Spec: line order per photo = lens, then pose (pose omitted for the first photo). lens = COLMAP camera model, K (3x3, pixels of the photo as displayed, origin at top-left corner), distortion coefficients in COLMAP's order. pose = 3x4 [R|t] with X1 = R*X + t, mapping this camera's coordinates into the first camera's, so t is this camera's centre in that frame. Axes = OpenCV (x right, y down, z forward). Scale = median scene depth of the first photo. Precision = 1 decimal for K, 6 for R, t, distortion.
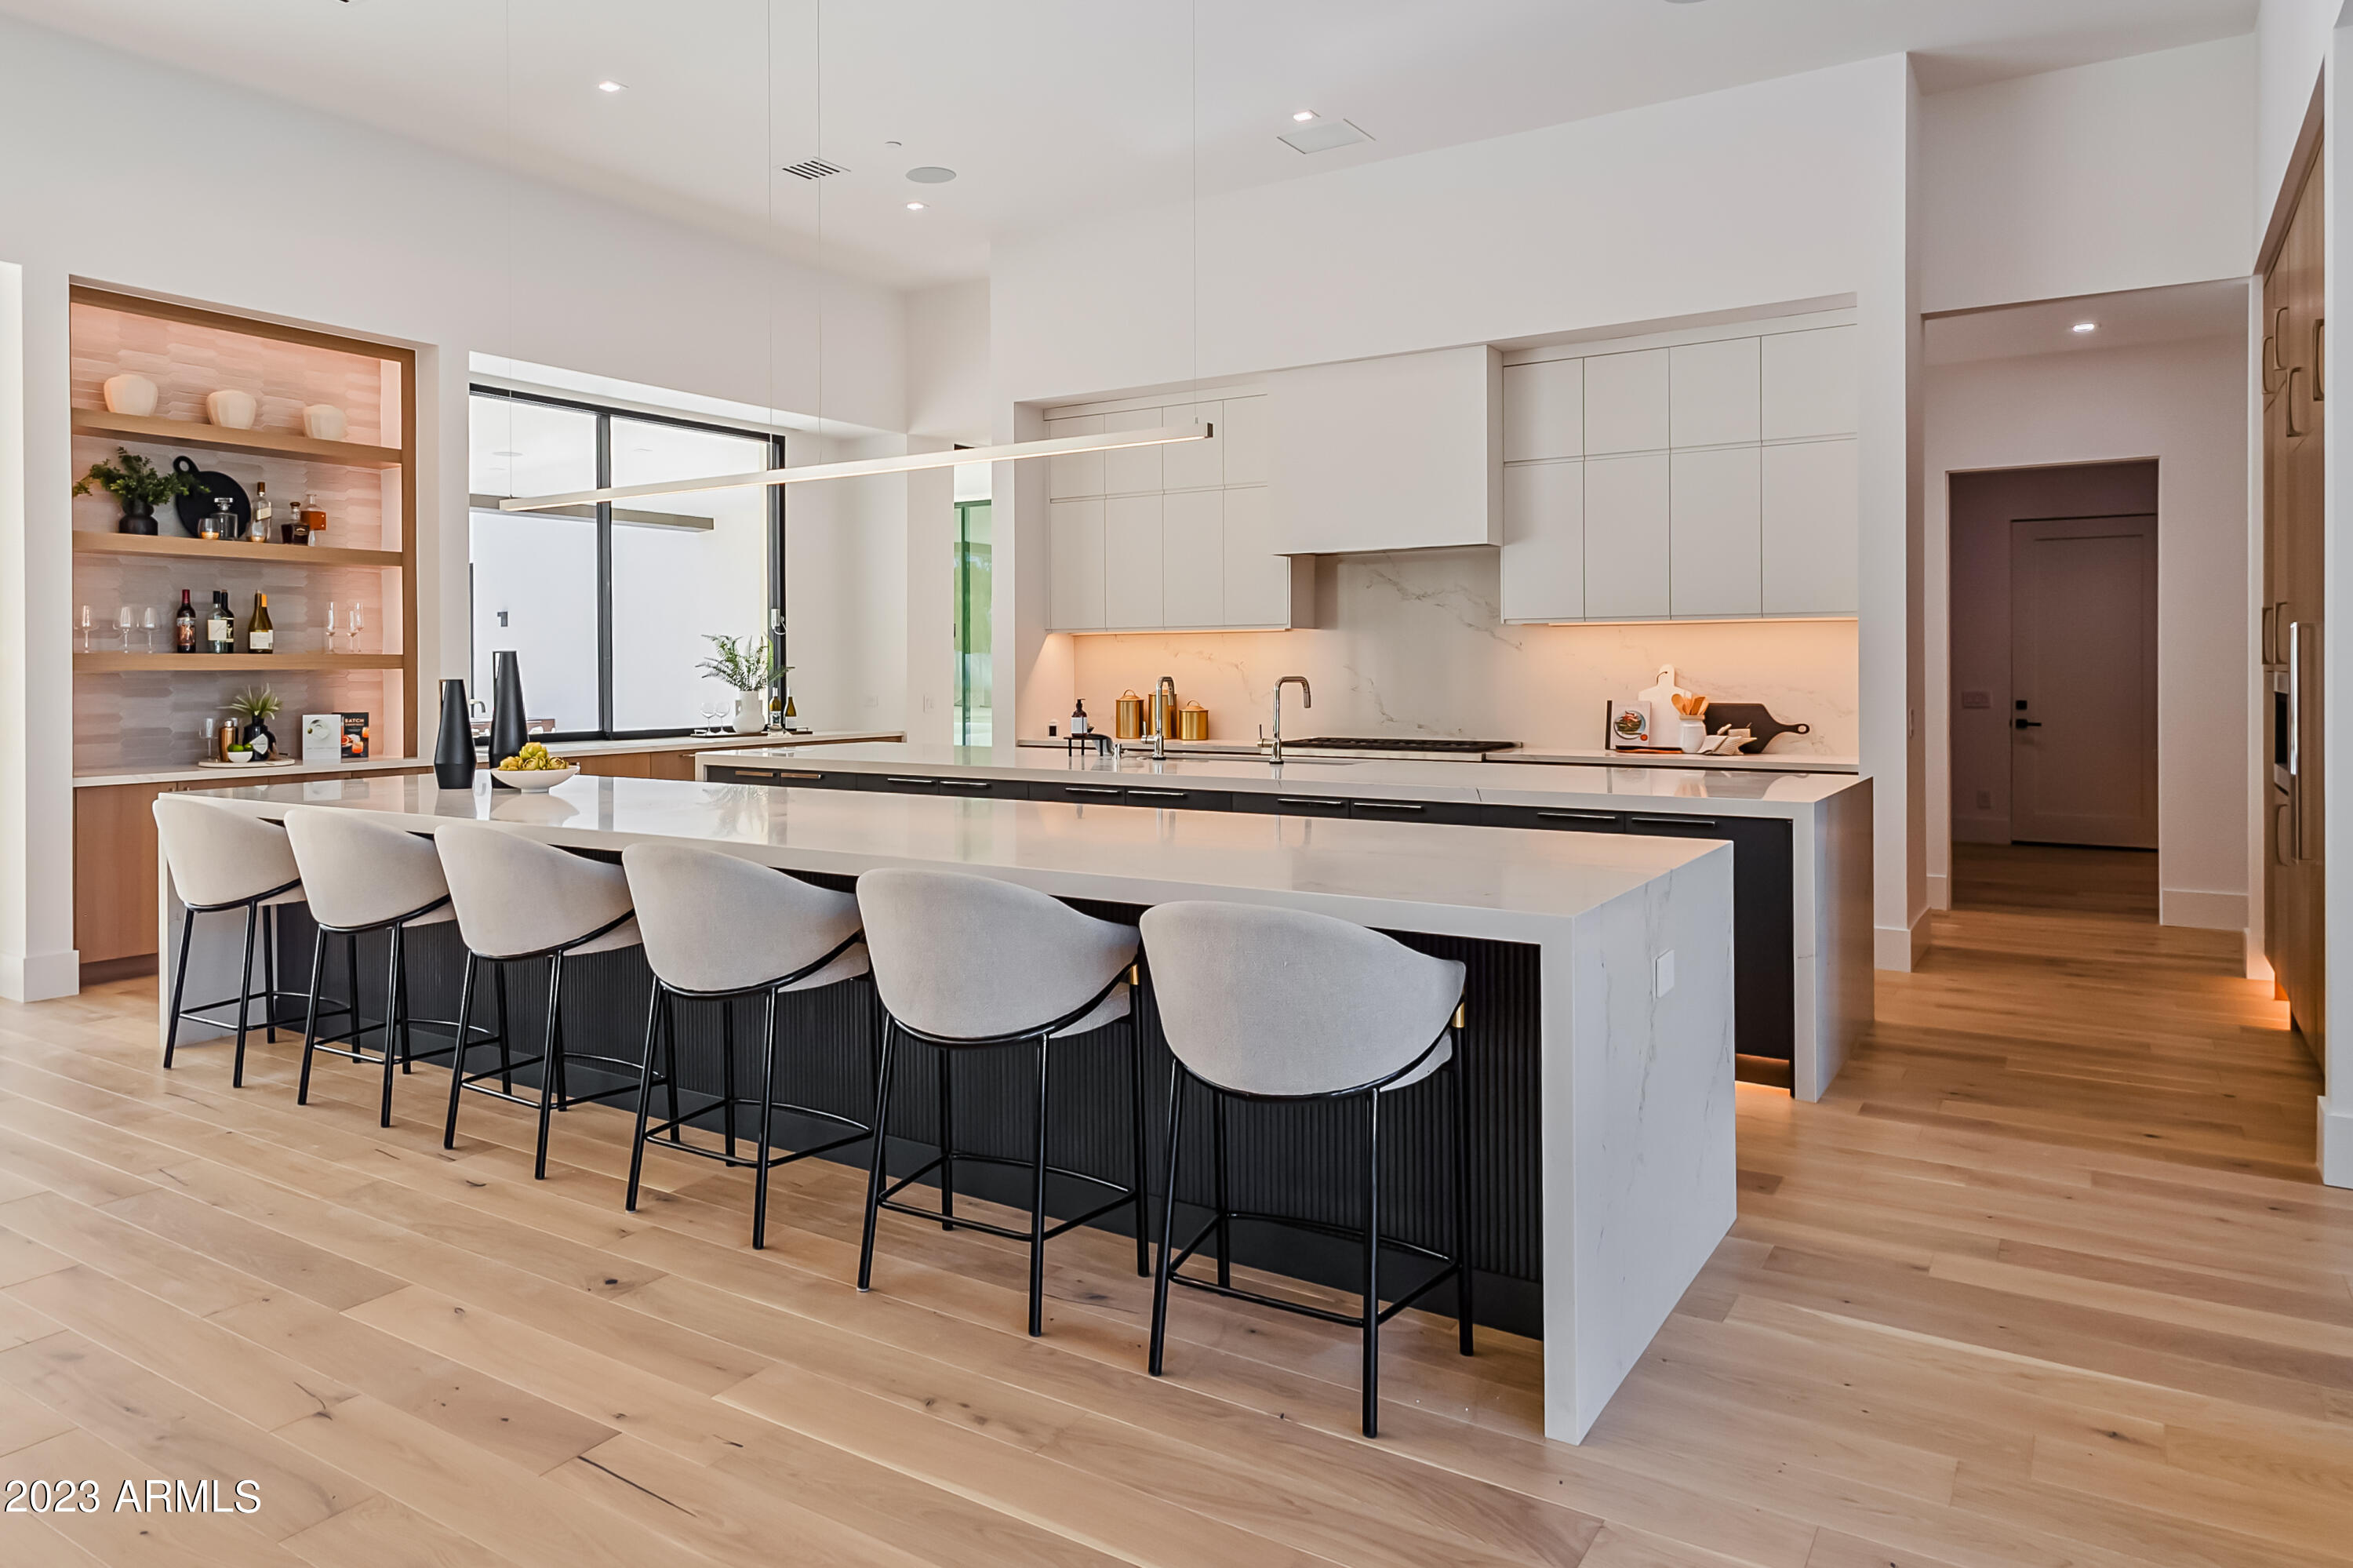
lens RADIAL K [[1108.1, 0, 1245.8], [0, 1108.1, 675.9], [0, 0, 1]] dist [0.001819, -0.001408]
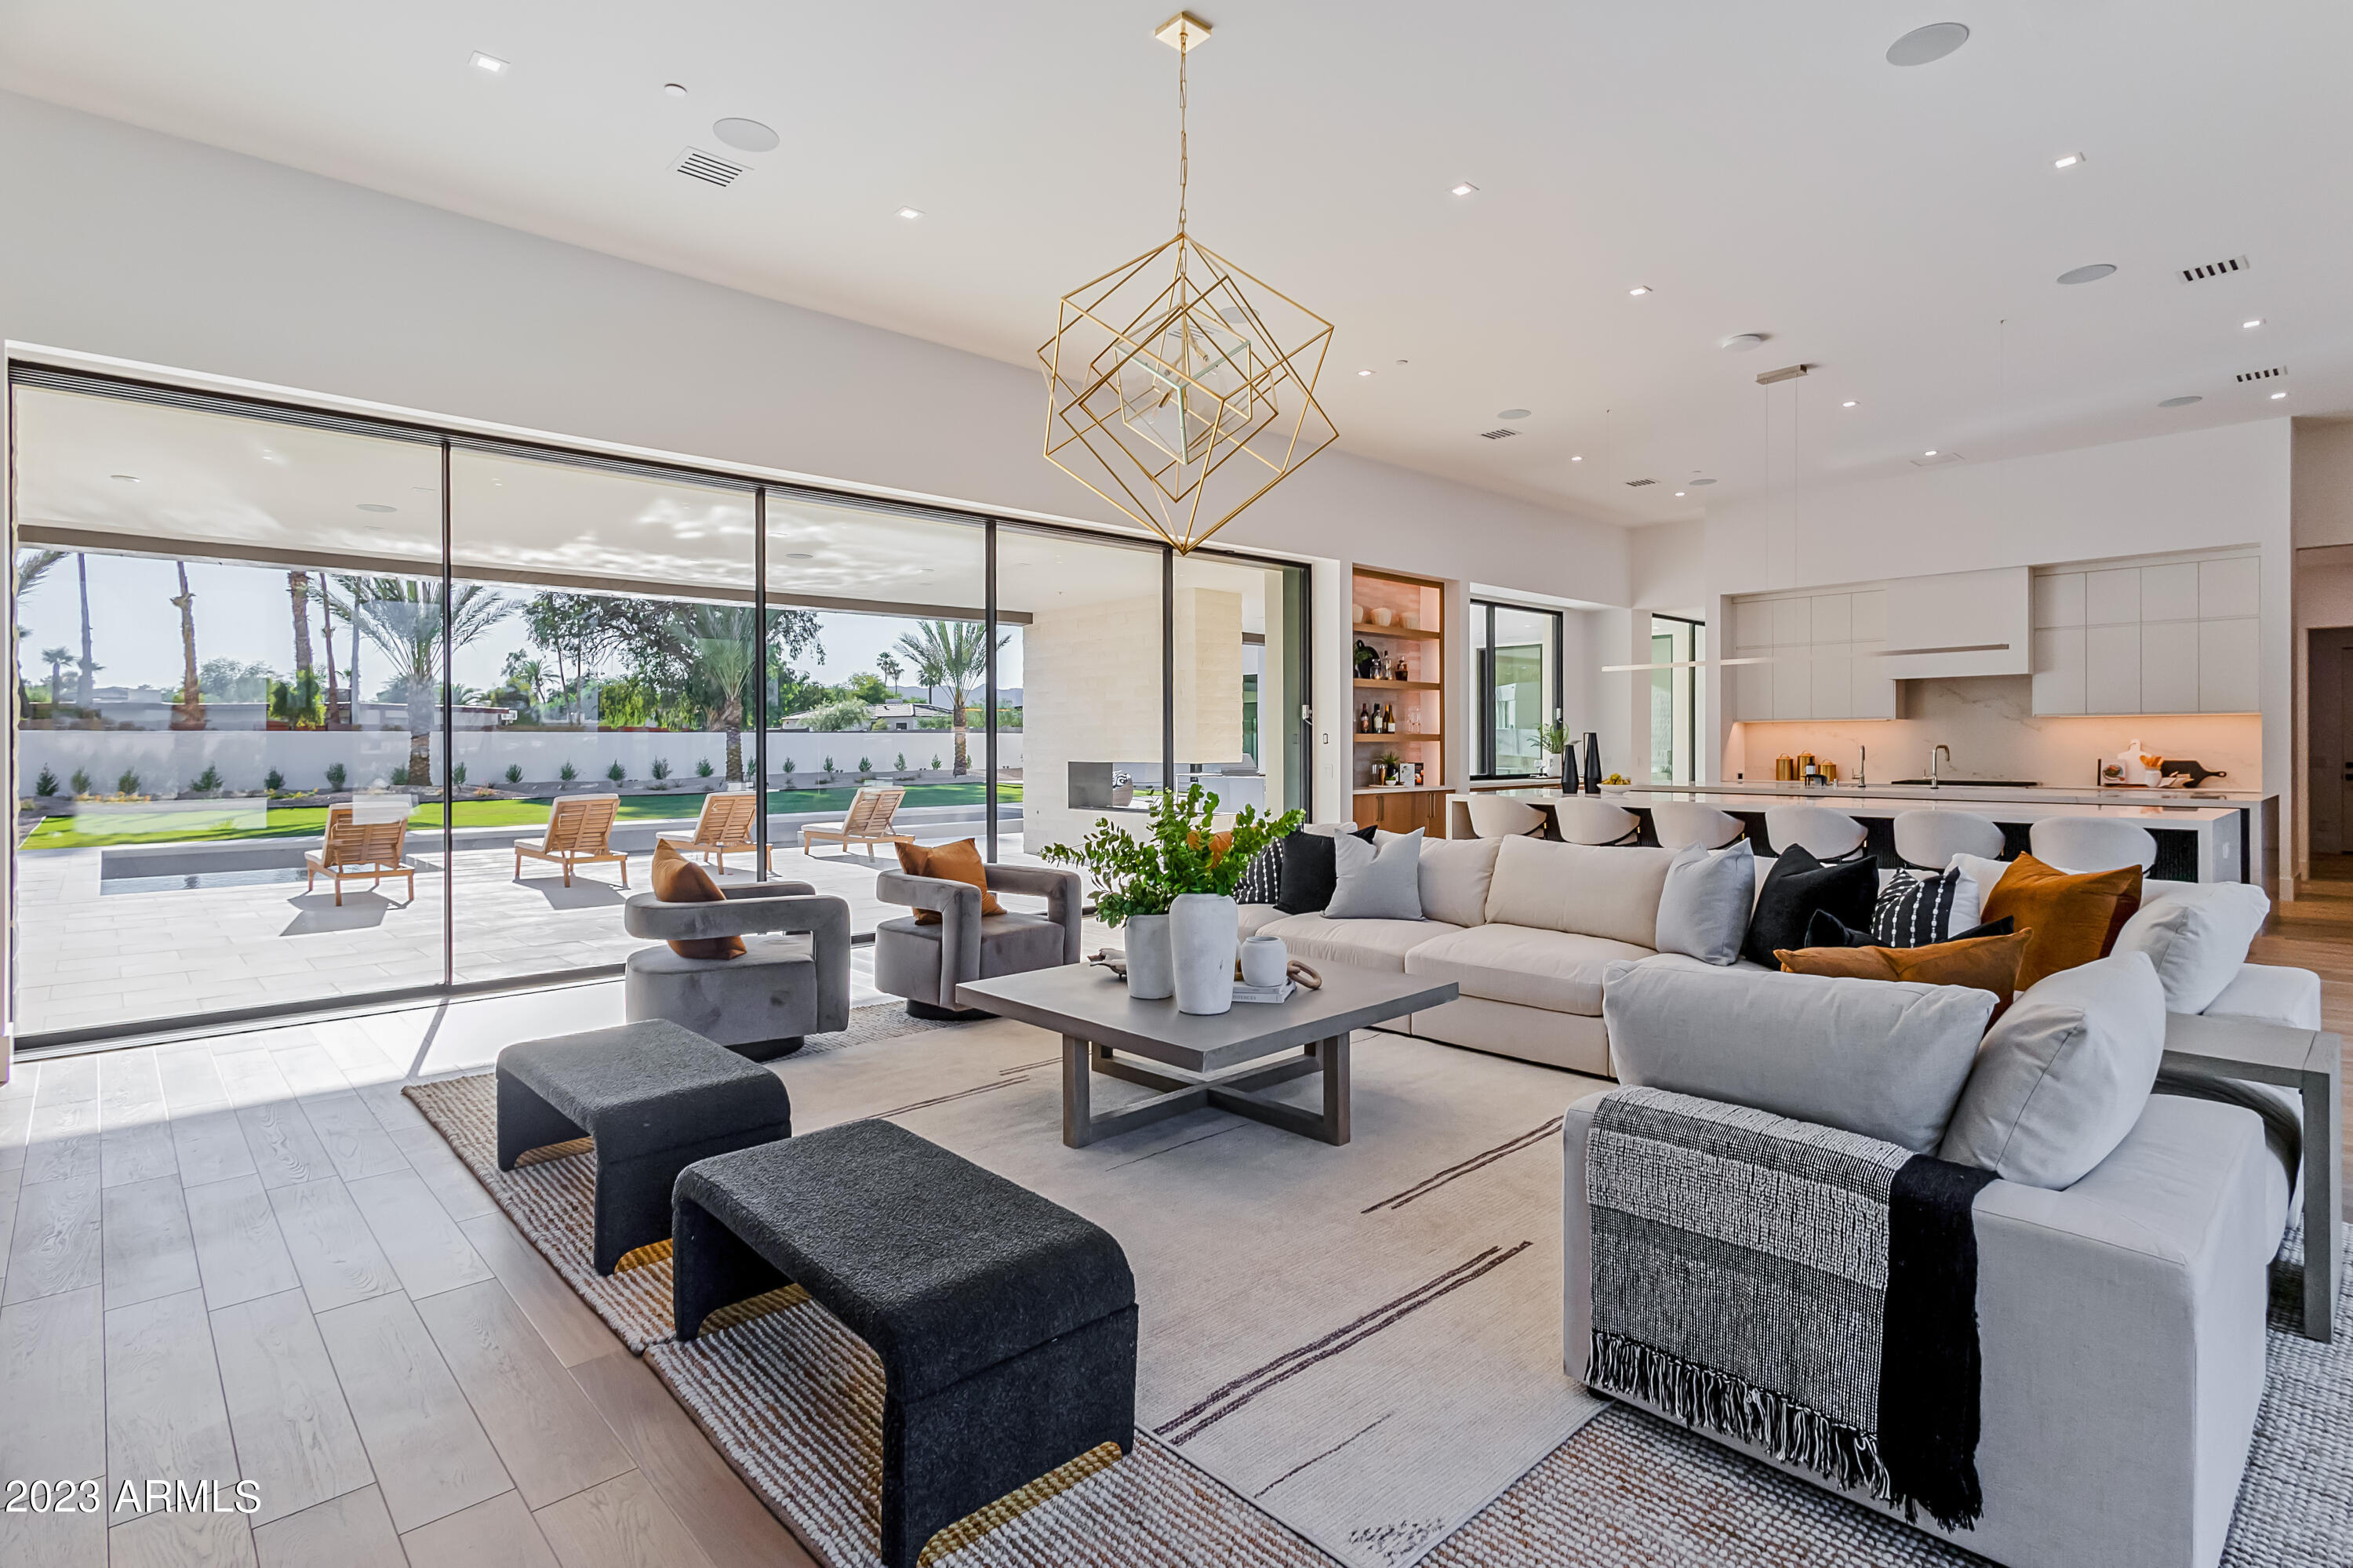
lens RADIAL K [[1160.3, 0, 1206.9], [0, 1160.3, 745.9], [0, 0, 1]] dist [0.004099, -0.000493]
pose [[0.989201, 0.001667, -0.146553, -0.868400], [-0.002014, 0.999996, -0.002222, 0.007616], [0.146549, 0.002493, 0.989200, -1.143705]]
